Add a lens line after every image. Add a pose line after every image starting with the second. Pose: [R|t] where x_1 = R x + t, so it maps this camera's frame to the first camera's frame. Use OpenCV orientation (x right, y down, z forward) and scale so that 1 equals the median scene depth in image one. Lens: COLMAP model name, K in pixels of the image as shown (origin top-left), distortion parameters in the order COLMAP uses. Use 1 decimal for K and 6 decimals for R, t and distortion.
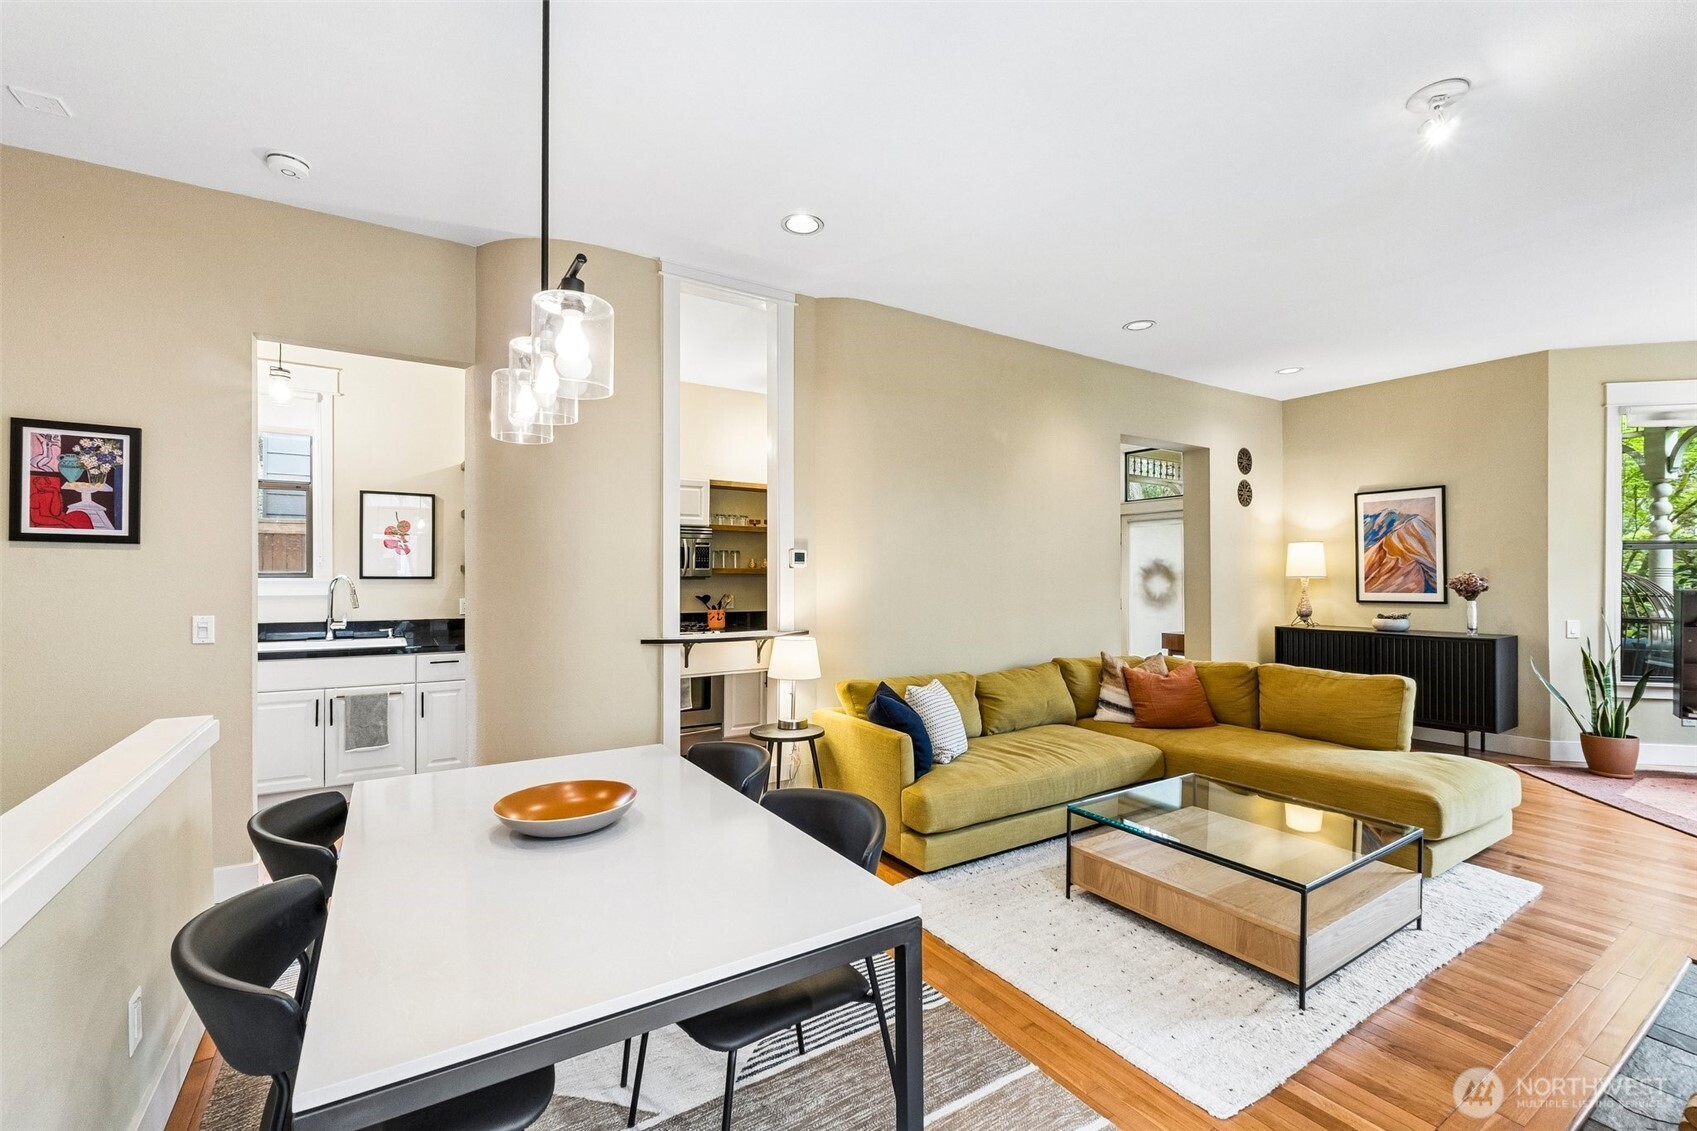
lens RADIAL K [[724.0, 0, 855.6], [0, 724.0, 575.1], [0, 0, 1]] dist [-0.012787, 0.000825]
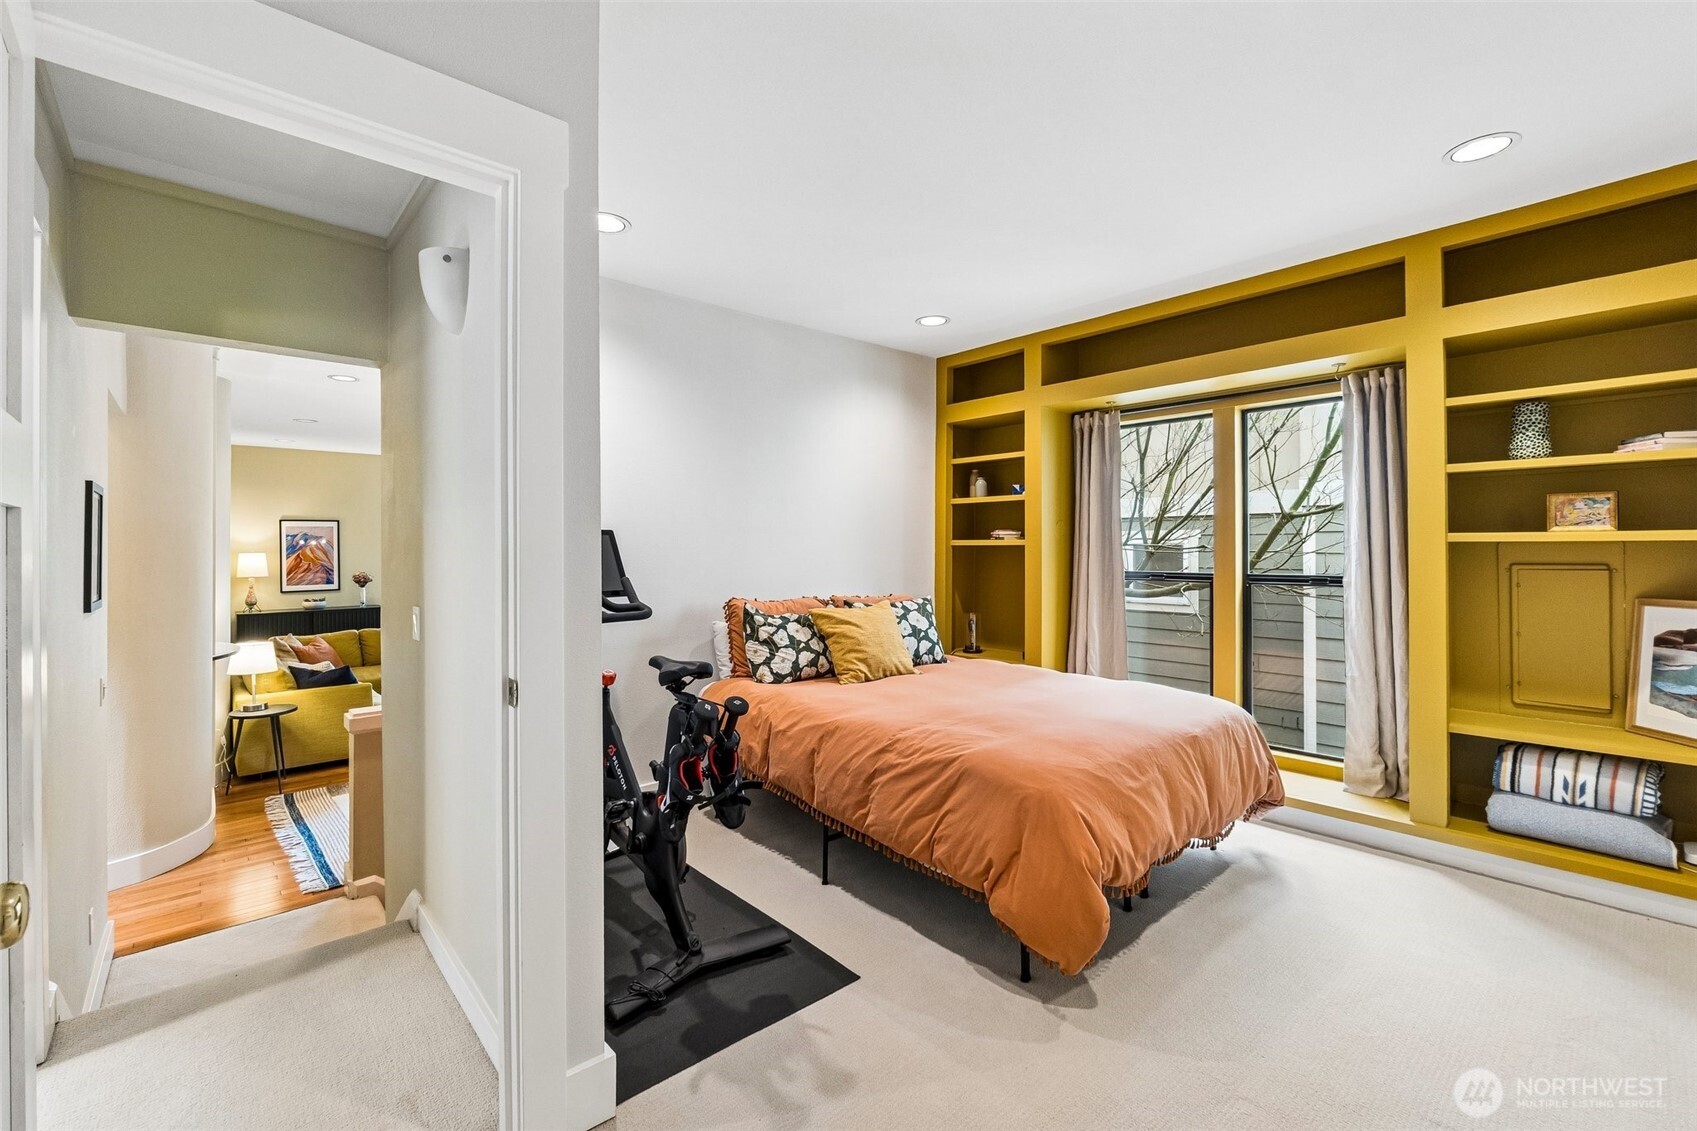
lens RADIAL K [[724.0, 0, 843.3], [0, 724.0, 565.2], [0, 0, 1]] dist [-0.012787, 0.000825]
pose [[-0.156902, -0.023045, 0.987345, -1.054925], [0.002676, 0.999714, 0.023759, -0.056801], [-0.987611, 0.006370, -0.156796, 0.093040]]
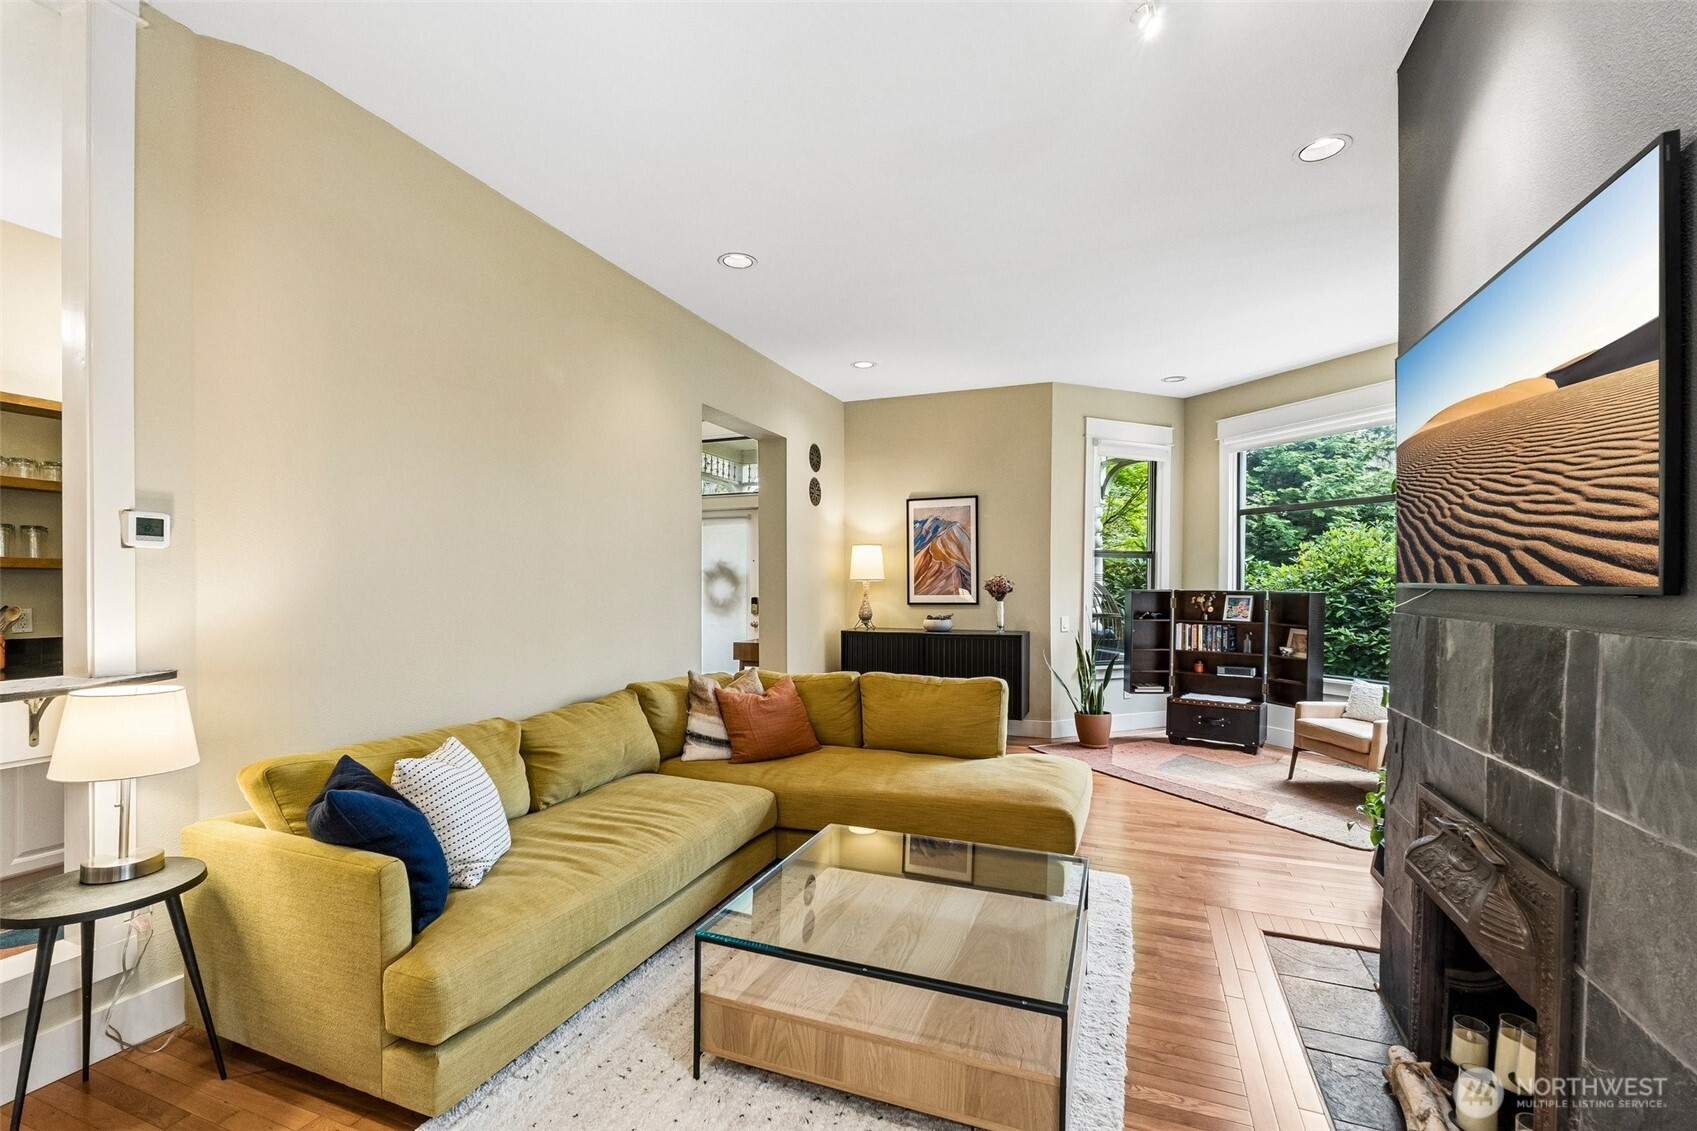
lens RADIAL K [[724.0, 0, 845.4], [0, 724.0, 588.9], [0, 0, 1]] dist [-0.012787, 0.000825]
pose [[0.814996, -0.002904, 0.579459, 0.020952], [-0.000138, 0.999986, 0.005206, 0.010986], [-0.579466, -0.004323, 0.814985, 0.223492]]
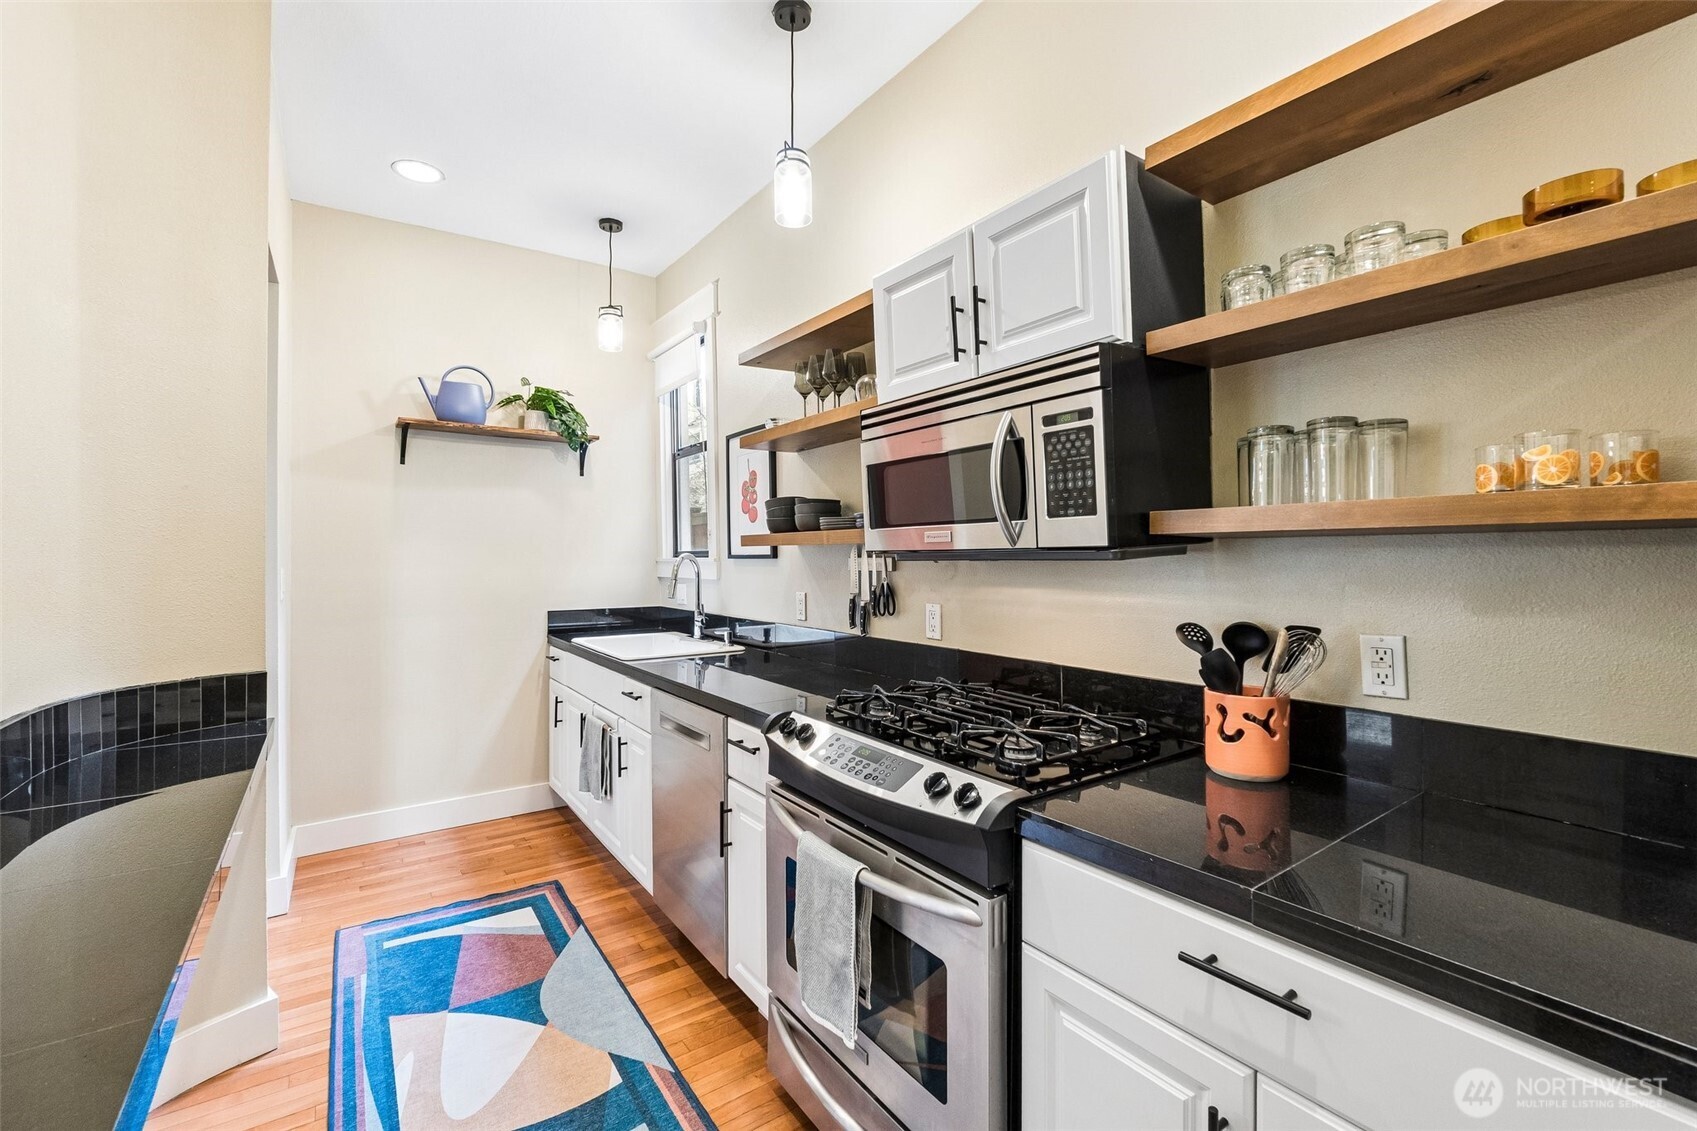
lens RADIAL K [[724.0, 0, 850.1], [0, 724.0, 550.0], [0, 0, 1]] dist [-0.012787, 0.000825]
pose [[0.044268, -0.013814, -0.998924, 0.033841], [0.001638, 0.999904, -0.013755, 0.006118], [0.999018, -0.001027, 0.044287, 0.913101]]
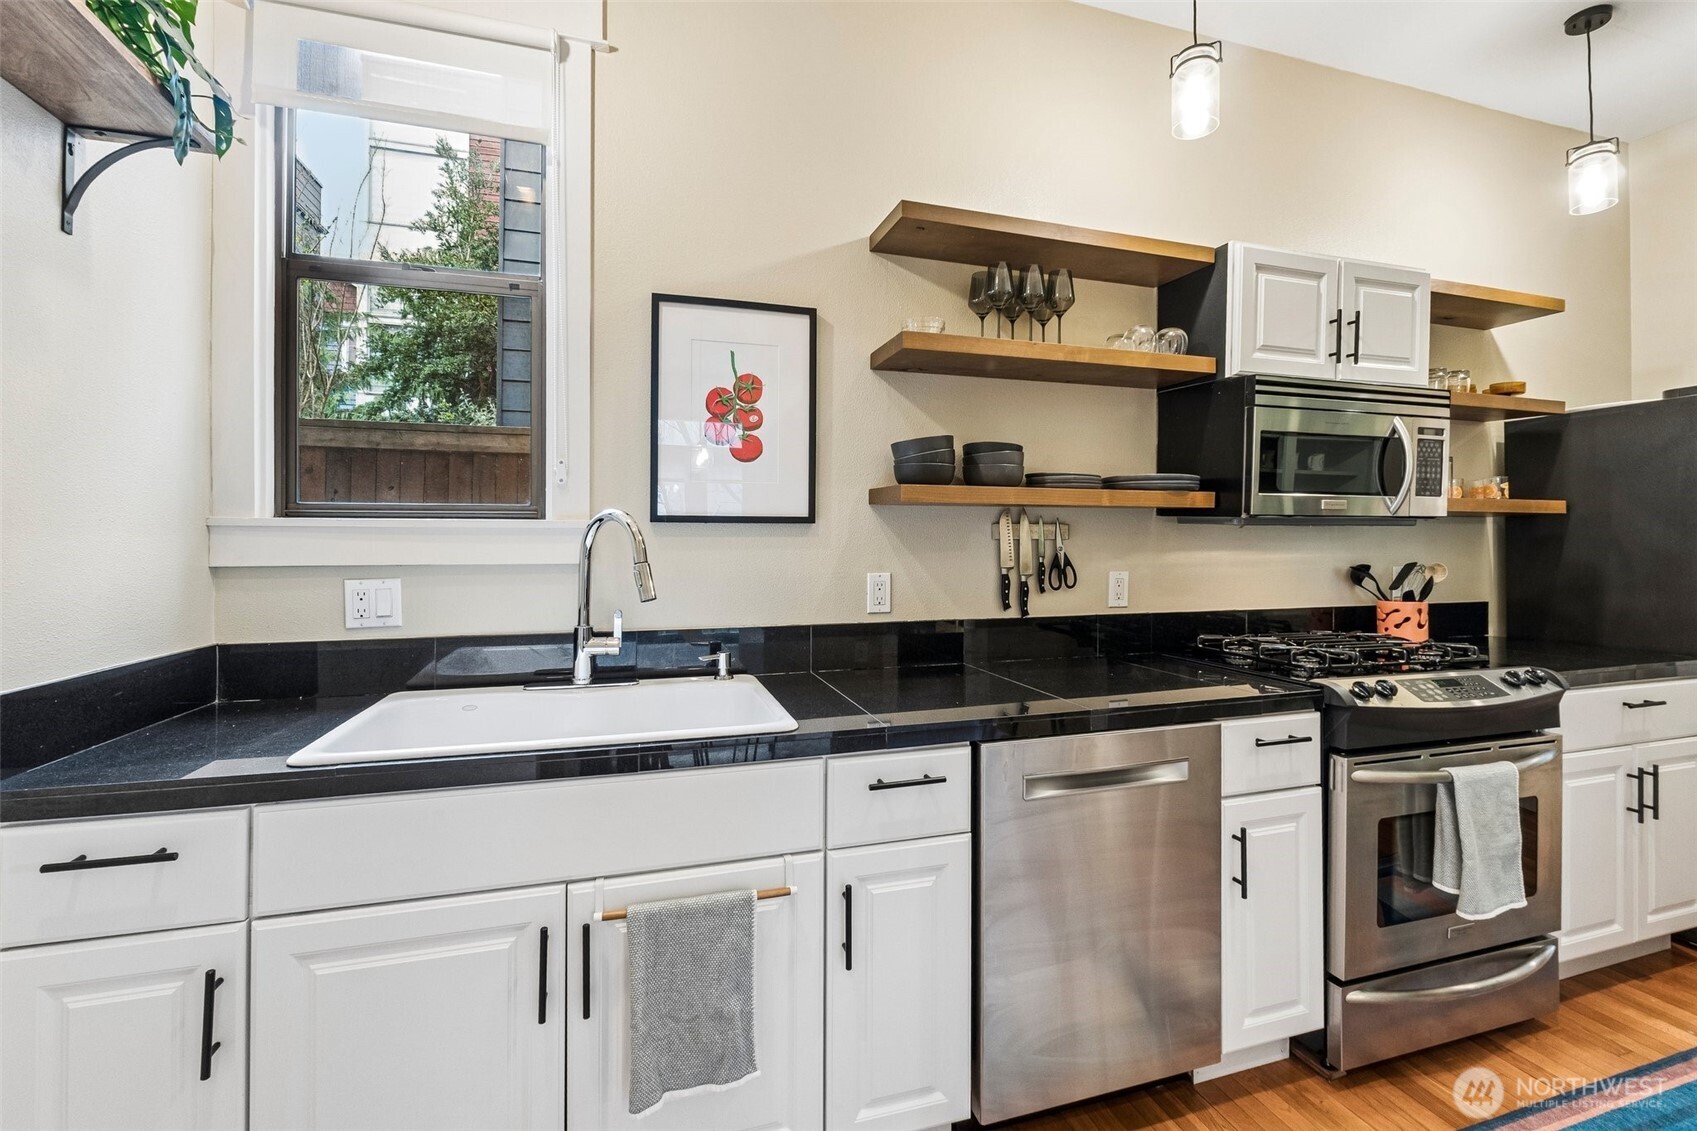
lens RADIAL K [[724.0, 0, 849.6], [0, 724.0, 532.9], [0, 0, 1]] dist [-0.012787, 0.000825]
pose [[0.959659, -0.009680, -0.281001, -0.399620], [0.004842, 0.999828, -0.017908, 0.015902], [0.281126, 0.015825, 0.959540, 0.549796]]
